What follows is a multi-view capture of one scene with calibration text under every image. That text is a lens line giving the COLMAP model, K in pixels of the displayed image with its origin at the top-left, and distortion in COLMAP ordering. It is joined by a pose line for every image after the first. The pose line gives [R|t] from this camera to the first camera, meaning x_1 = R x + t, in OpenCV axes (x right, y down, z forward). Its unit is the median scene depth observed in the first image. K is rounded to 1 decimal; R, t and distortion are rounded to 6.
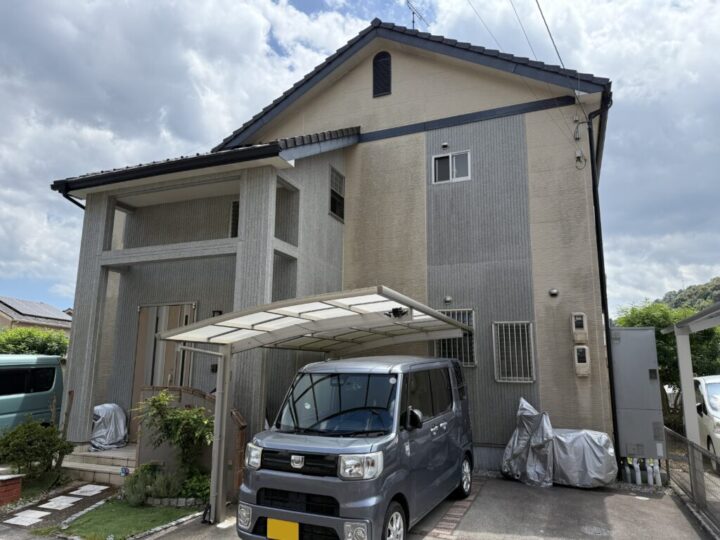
lens RADIAL K [[510.7, 0, 360.0], [0, 510.7, 270.0], [0, 0, 1]] dist [-0.002082, -0.000379]
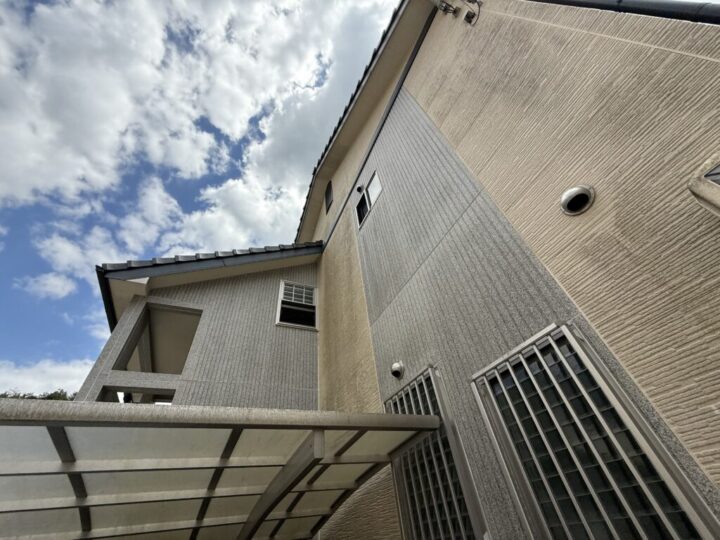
lens RADIAL K [[285.1, 0, 360.0], [0, 285.1, 270.0], [0, 0, 1]] dist [-0.030360, 0.000052]
pose [[0.722603, -0.538645, -0.433251, 0.332391], [0.246511, 0.786340, -0.566482, 0.135233], [0.645816, 0.302540, 0.700994, 0.808202]]
